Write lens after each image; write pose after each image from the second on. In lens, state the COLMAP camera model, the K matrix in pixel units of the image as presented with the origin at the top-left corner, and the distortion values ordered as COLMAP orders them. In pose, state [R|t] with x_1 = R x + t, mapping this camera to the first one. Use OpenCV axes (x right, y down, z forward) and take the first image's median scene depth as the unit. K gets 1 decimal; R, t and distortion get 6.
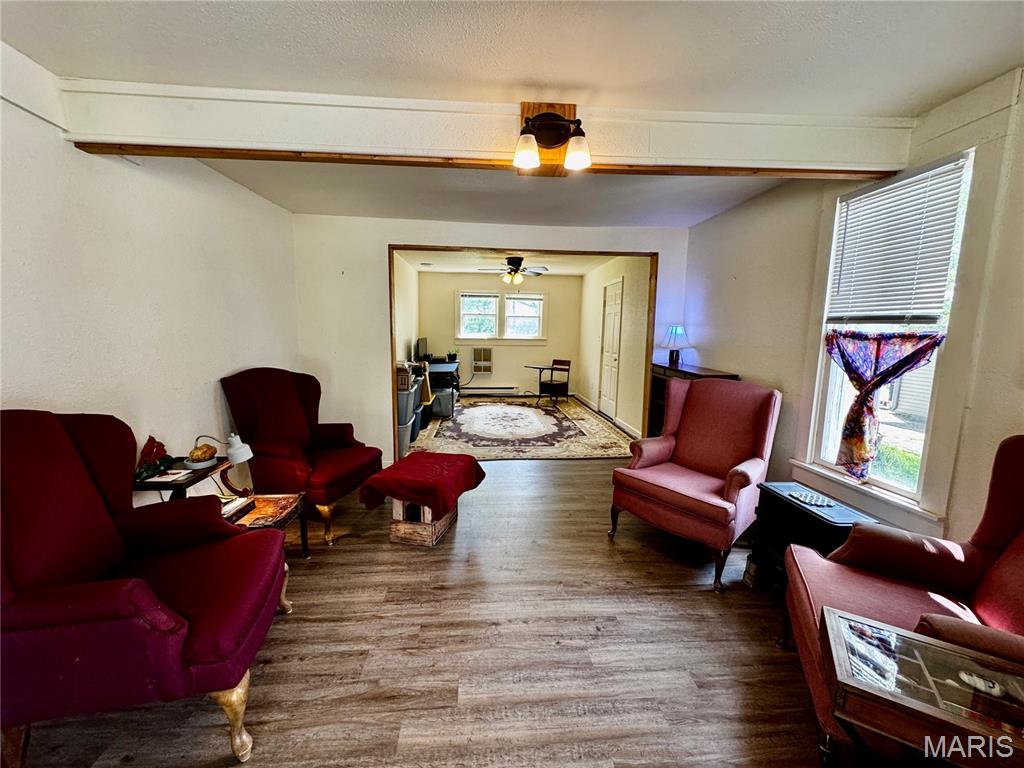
lens RADIAL K [[407.2, 0, 511.7], [0, 407.2, 385.1], [0, 0, 1]] dist [-0.004166, 0.000579]
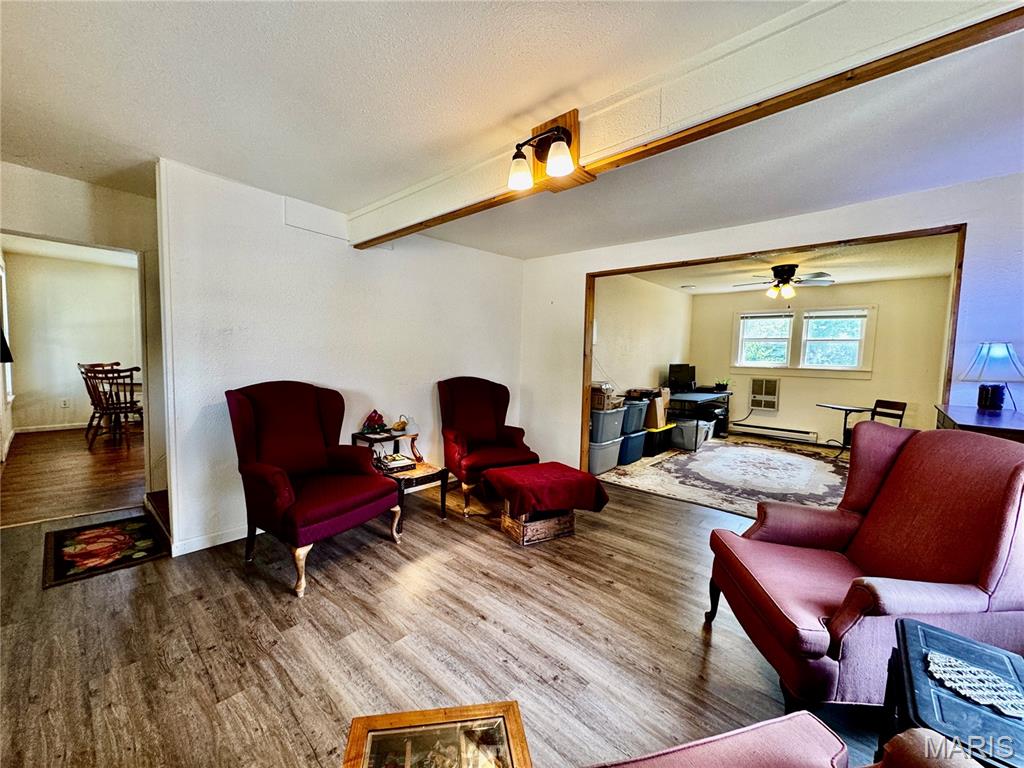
lens RADIAL K [[407.2, 0, 511.5], [0, 407.2, 385.1], [0, 0, 1]] dist [-0.004166, 0.000579]
pose [[0.684892, 0.057868, -0.726343, 0.581192], [-0.112774, 0.993248, -0.027206, 0.007447], [0.719865, 0.100546, 0.686794, 0.210534]]
